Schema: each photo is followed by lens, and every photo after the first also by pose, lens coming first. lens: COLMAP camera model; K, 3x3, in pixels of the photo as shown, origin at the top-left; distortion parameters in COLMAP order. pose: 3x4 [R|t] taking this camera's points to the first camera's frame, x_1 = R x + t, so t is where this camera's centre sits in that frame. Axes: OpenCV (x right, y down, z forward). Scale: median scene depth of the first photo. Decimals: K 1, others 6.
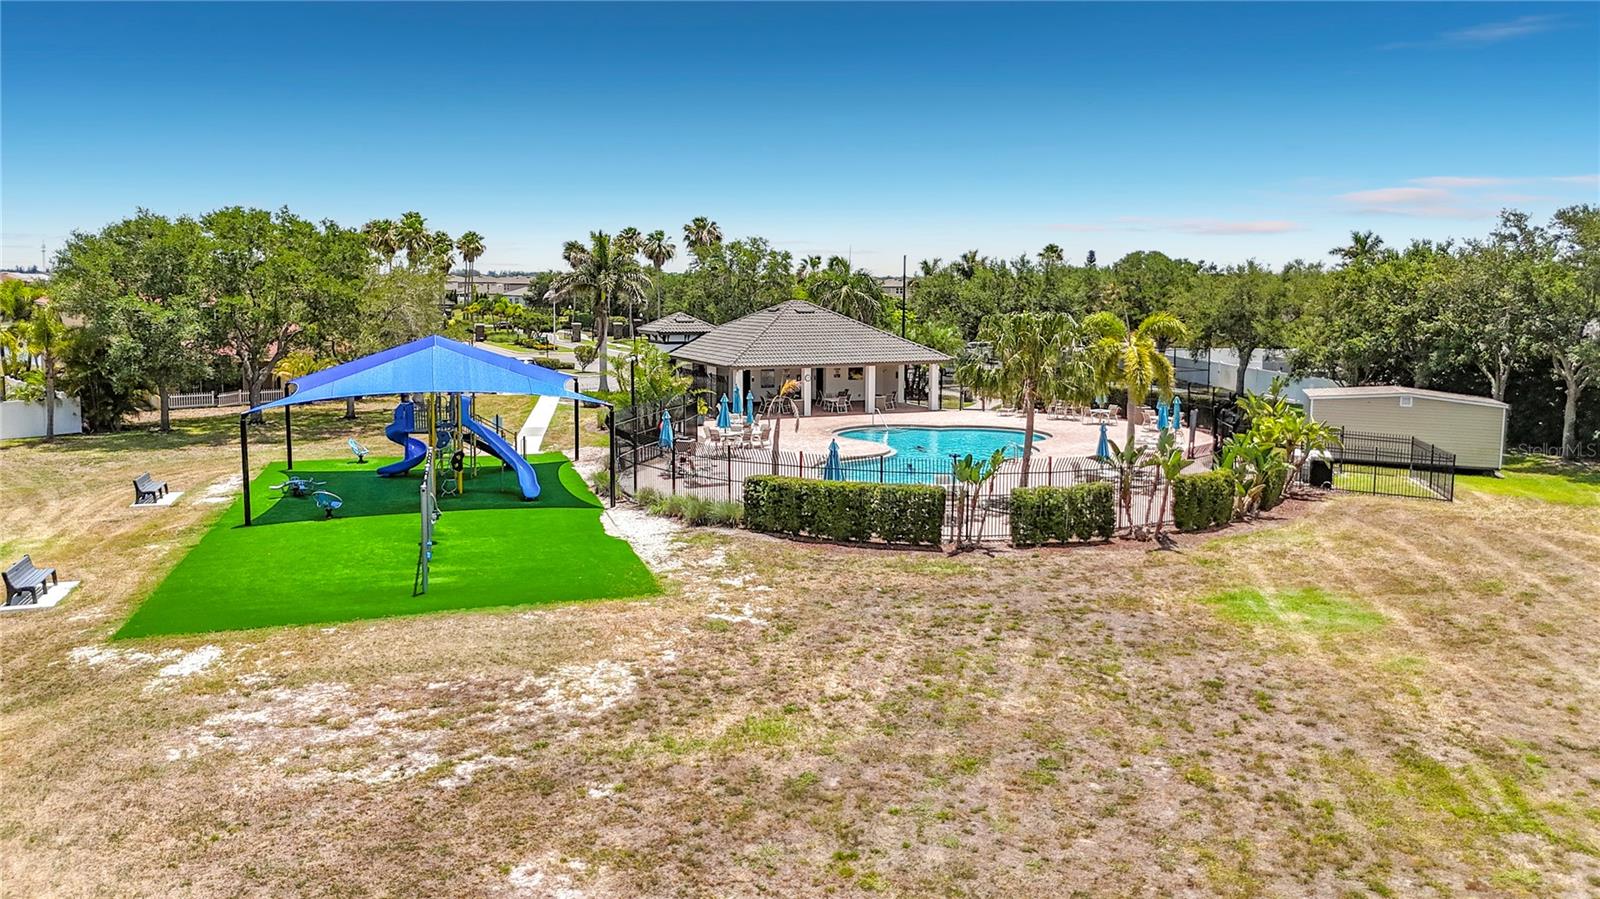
lens RADIAL K [[1202.3, 0, 800.0], [0, 1202.3, 449.5], [0, 0, 1]] dist [0.072910, -0.089878]
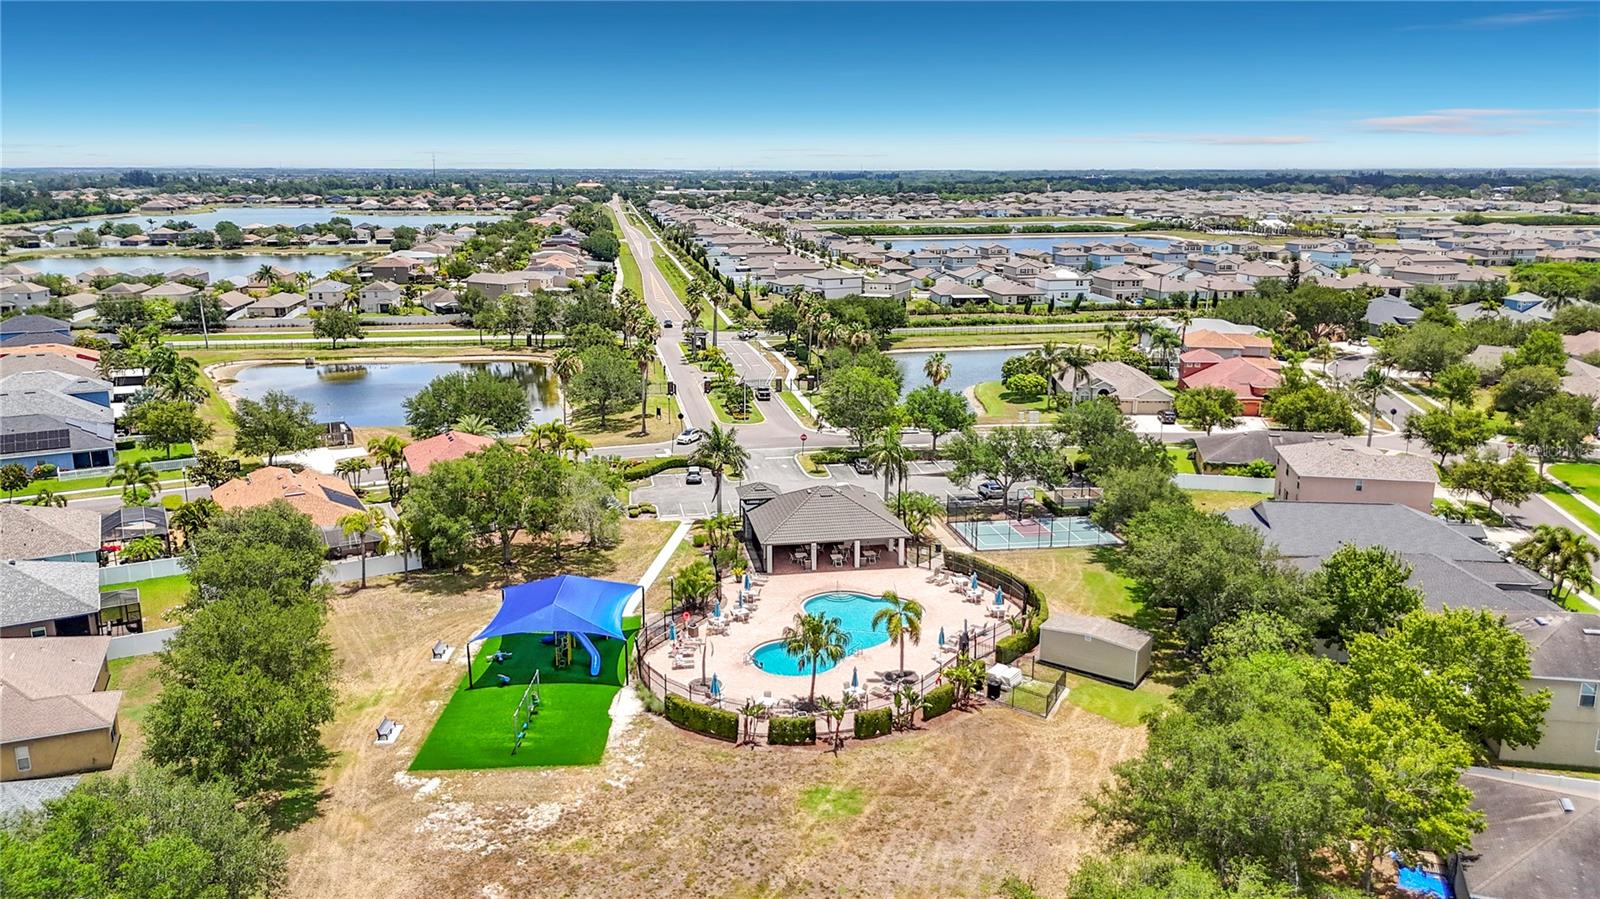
lens RADIAL K [[1202.3, 0, 800.0], [0, 1202.3, 449.5], [0, 0, 1]] dist [0.072910, -0.089878]
pose [[0.965447, 0.054905, -0.254751, 1.132685], [-0.031942, 0.995115, 0.093417, -0.989877], [0.258636, -0.082052, 0.962484, -1.625746]]
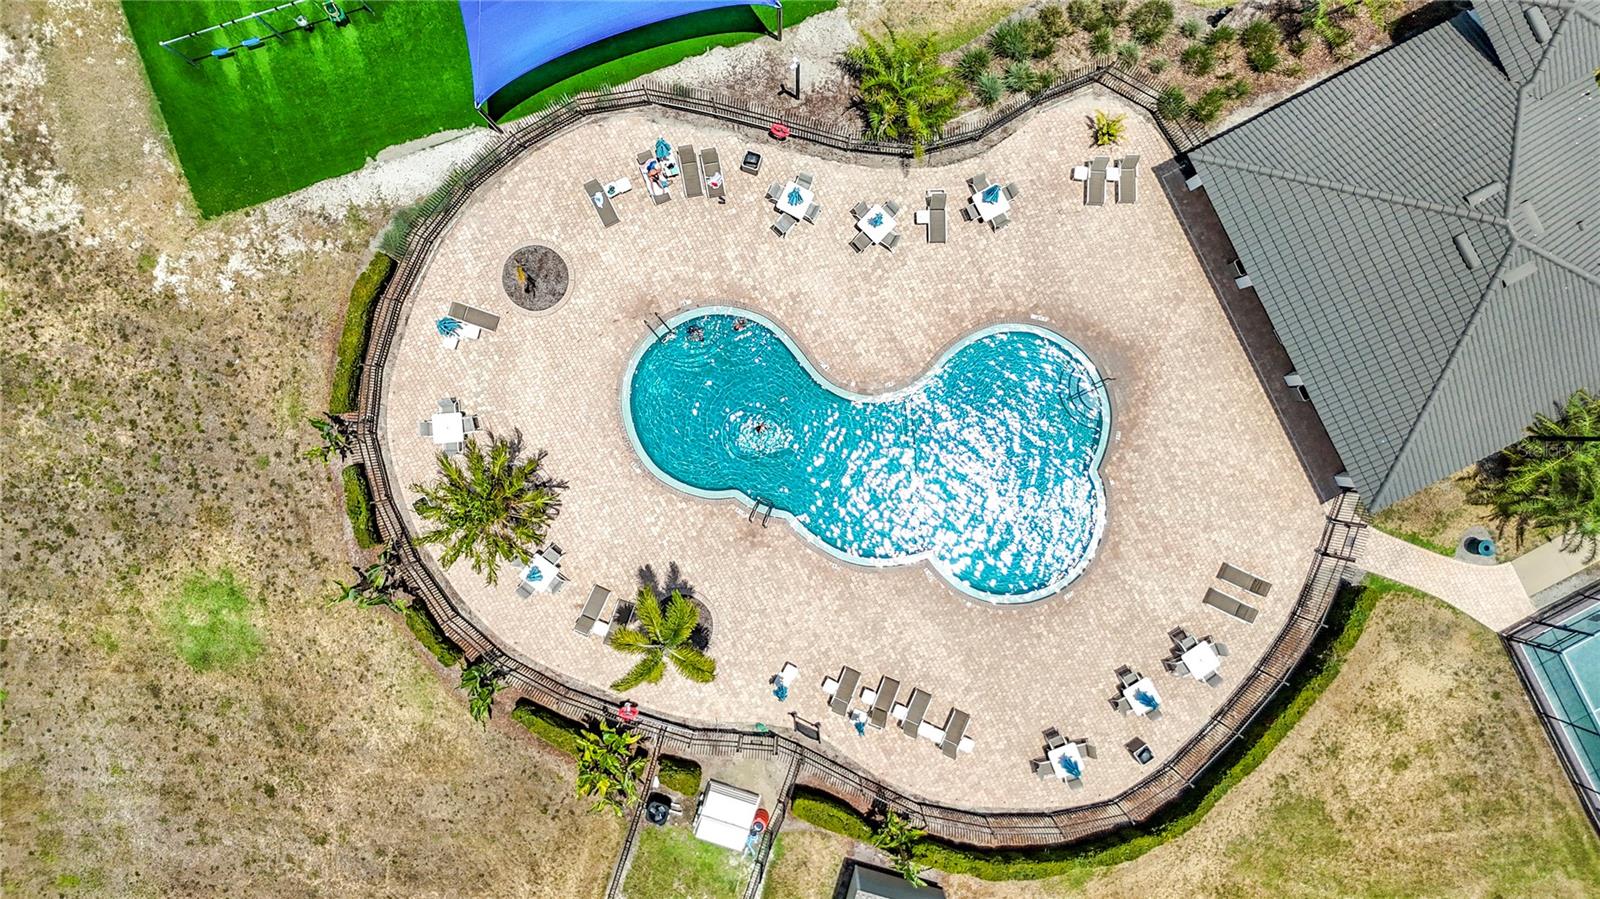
lens RADIAL K [[1202.3, 0, 800.0], [0, 1202.3, 449.5], [0, 0, 1]] dist [0.072910, -0.089878]
pose [[0.036710, 0.999211, 0.015143, 0.225503], [-0.141211, -0.009815, 0.989931, -1.883864], [0.989299, -0.038479, 0.140740, 1.871441]]
